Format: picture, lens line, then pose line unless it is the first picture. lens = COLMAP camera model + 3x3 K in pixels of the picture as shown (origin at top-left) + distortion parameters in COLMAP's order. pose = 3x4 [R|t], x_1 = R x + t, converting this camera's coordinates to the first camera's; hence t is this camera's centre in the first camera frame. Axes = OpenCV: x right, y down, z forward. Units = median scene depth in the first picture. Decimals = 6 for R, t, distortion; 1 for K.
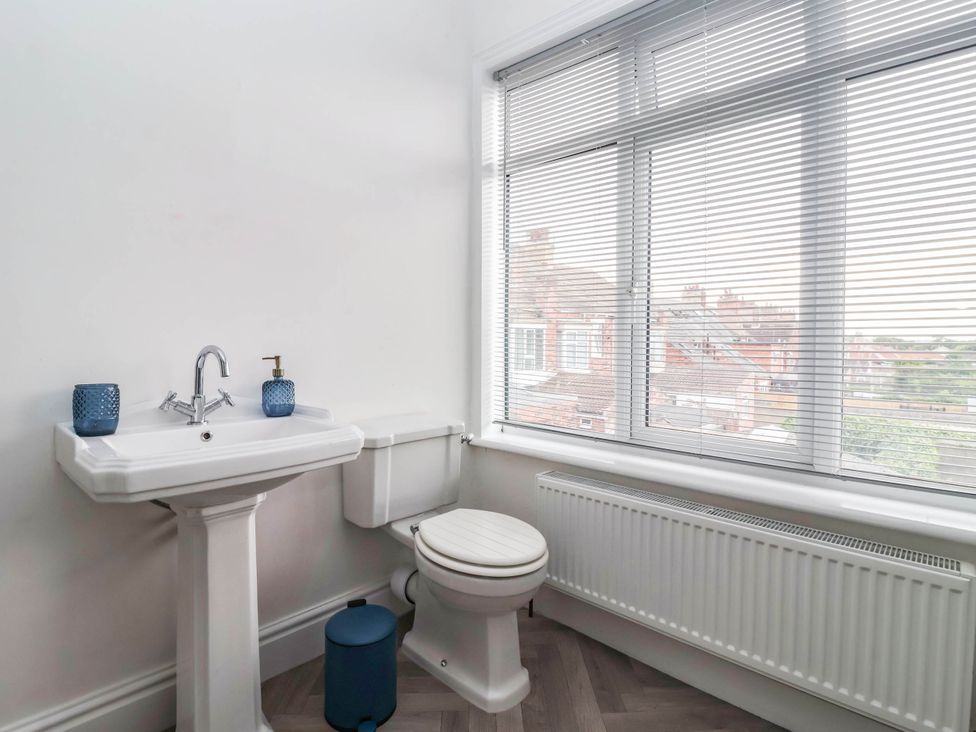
lens RADIAL K [[503.0, 0, 488.6], [0, 503.0, 343.1], [0, 0, 1]] dist [0.002544, 0.000567]
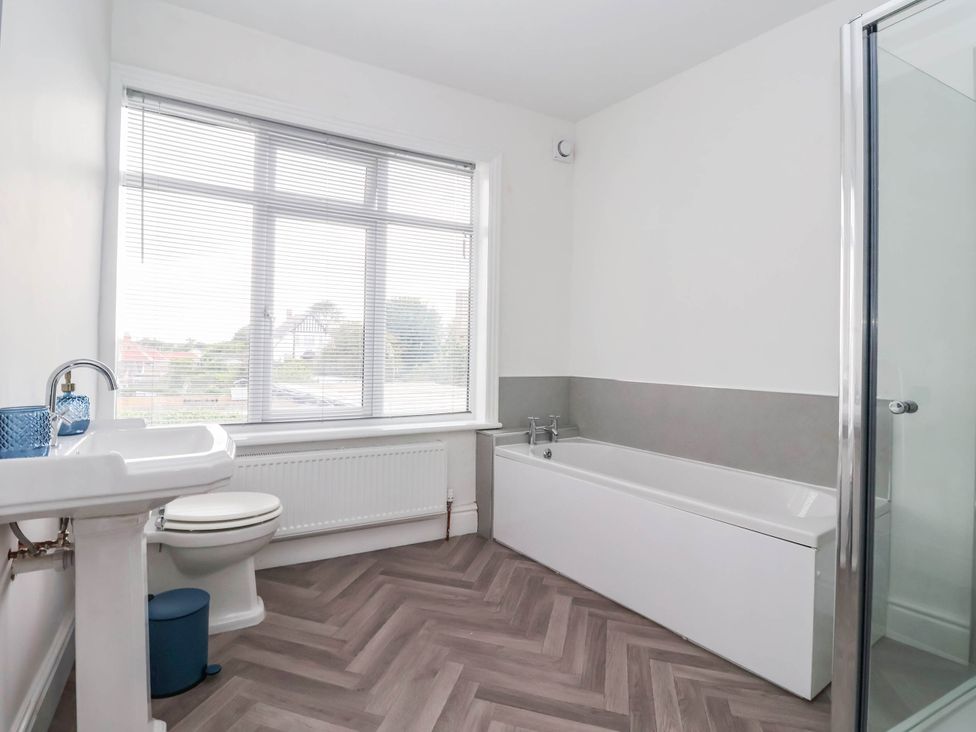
lens RADIAL K [[503.0, 0, 488.6], [0, 503.0, 343.1], [0, 0, 1]] dist [0.002544, 0.000567]
pose [[0.285969, 0.013445, 0.958144, -0.758862], [-0.011571, 0.999877, -0.010577, -0.014742], [-0.958169, -0.008062, 0.286090, 0.008287]]
